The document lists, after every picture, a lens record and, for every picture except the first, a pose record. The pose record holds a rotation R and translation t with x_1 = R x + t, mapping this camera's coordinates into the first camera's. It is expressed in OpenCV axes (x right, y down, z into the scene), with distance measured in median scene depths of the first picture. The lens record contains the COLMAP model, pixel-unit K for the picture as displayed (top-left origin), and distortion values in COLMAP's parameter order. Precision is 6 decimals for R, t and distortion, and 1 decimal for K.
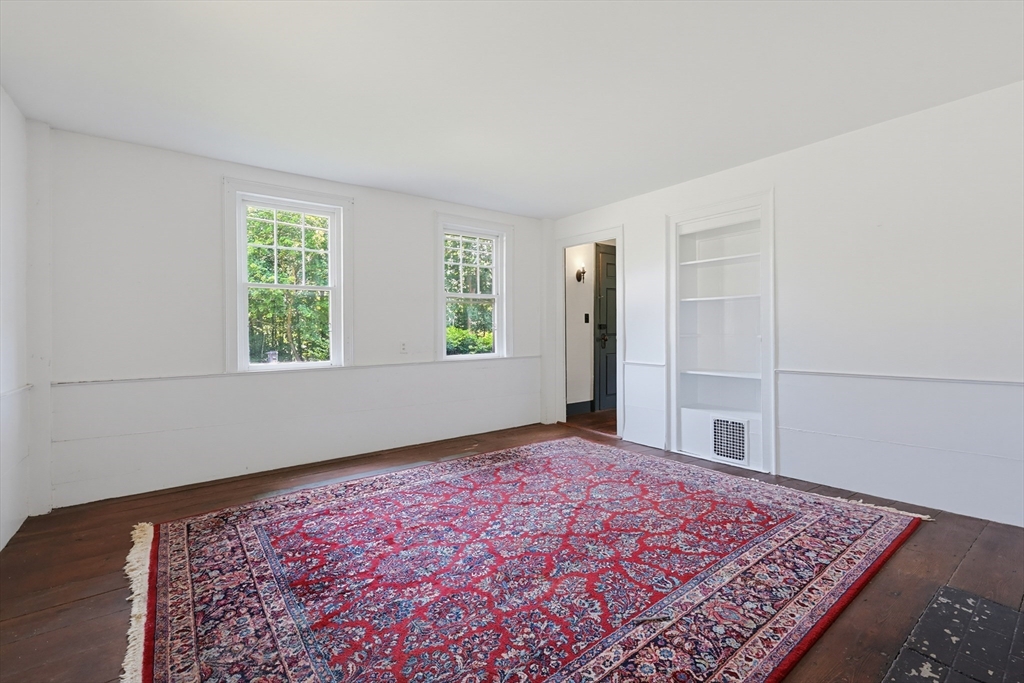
lens RADIAL K [[439.4, 0, 513.3], [0, 439.4, 331.4], [0, 0, 1]] dist [-0.001562, -0.000404]
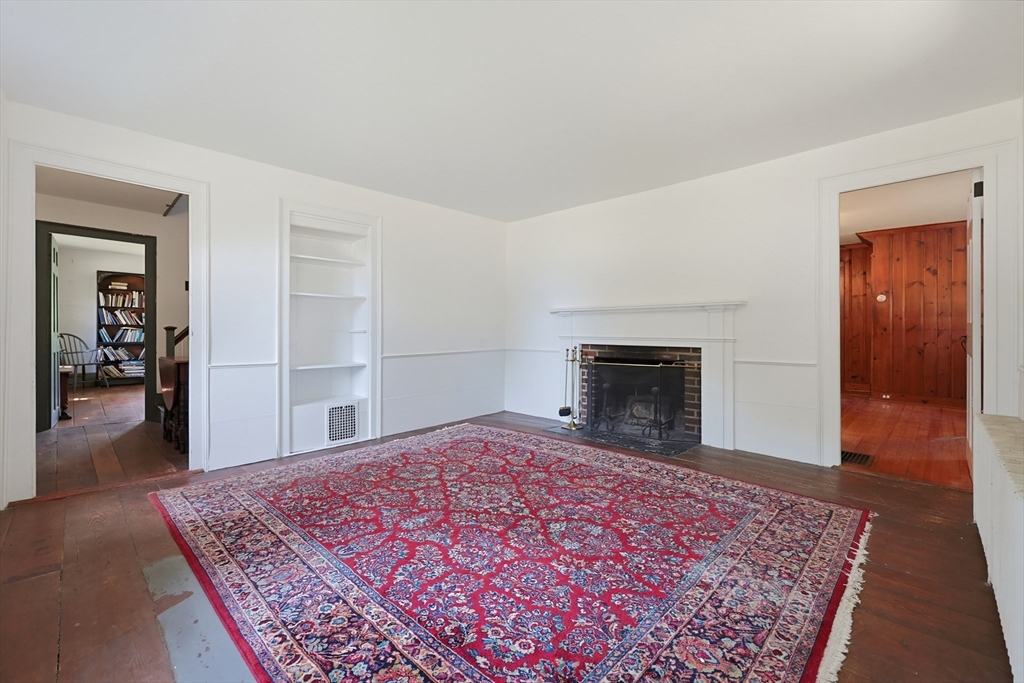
lens RADIAL K [[439.4, 0, 513.3], [0, 439.4, 331.4], [0, 0, 1]] dist [-0.001562, -0.000404]
pose [[-0.147674, 0.011524, 0.988969, -1.039480], [0.007431, 0.999917, -0.010542, 0.041791], [-0.989008, 0.005792, -0.147747, 1.111048]]
